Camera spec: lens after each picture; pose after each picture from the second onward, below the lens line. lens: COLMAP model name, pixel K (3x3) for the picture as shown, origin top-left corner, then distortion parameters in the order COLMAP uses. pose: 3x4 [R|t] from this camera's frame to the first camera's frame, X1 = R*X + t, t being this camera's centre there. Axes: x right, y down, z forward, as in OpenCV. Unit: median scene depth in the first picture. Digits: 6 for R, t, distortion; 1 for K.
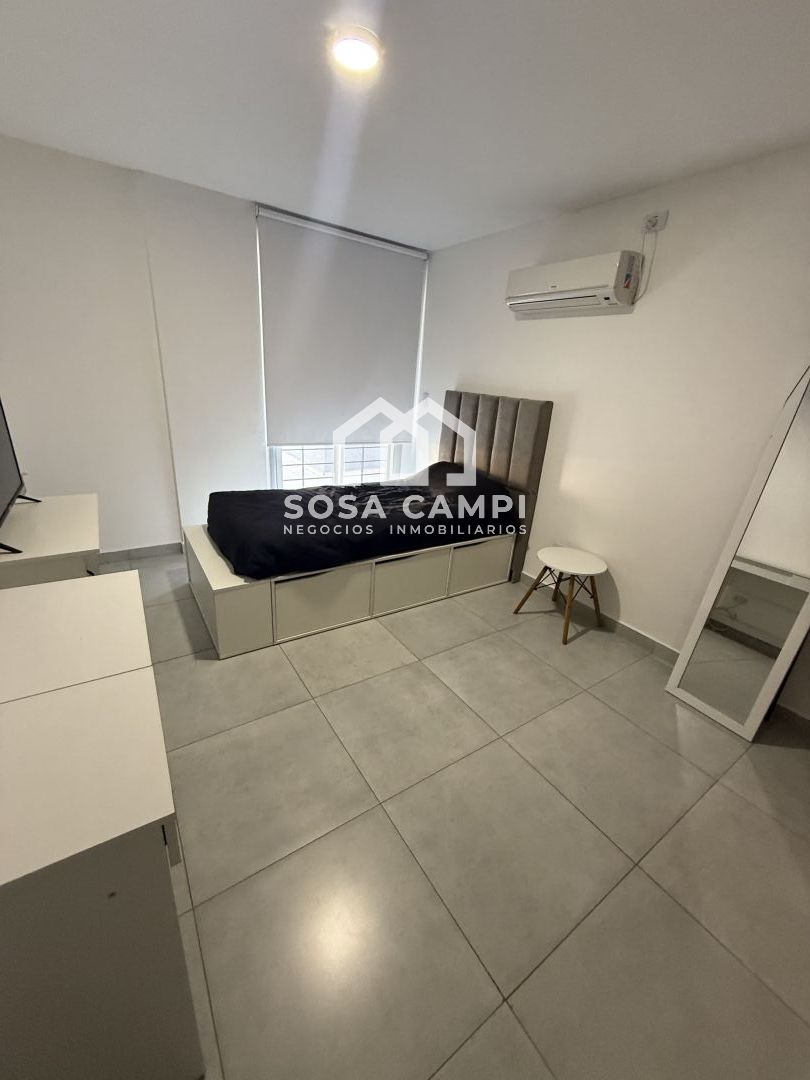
lens RADIAL K [[433.4, 0, 402.7], [0, 433.4, 536.6], [0, 0, 1]] dist [0.000848, -0.000105]
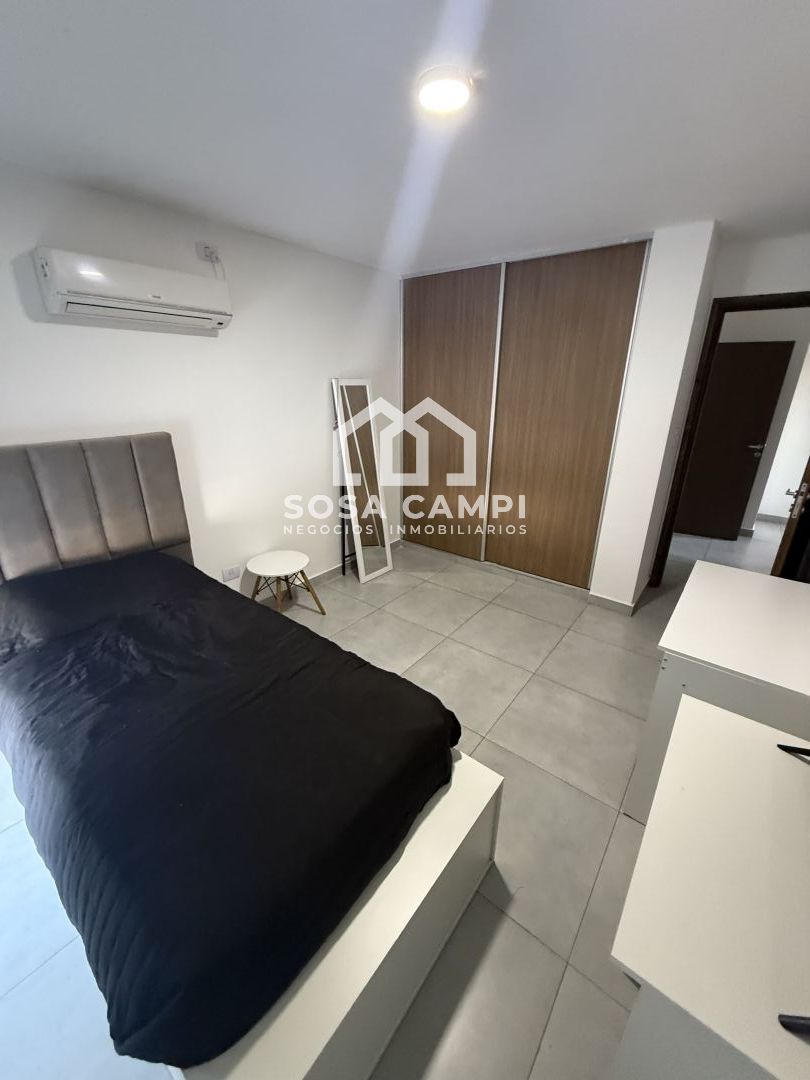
lens RADIAL K [[433.4, 0, 398.0], [0, 433.4, 544.1], [0, 0, 1]] dist [0.000848, -0.000105]
pose [[-0.302880, -0.417474, 0.856726, -0.857631], [0.305383, 0.809036, 0.502198, -0.605209], [-0.902776, 0.413735, -0.117551, 1.126111]]
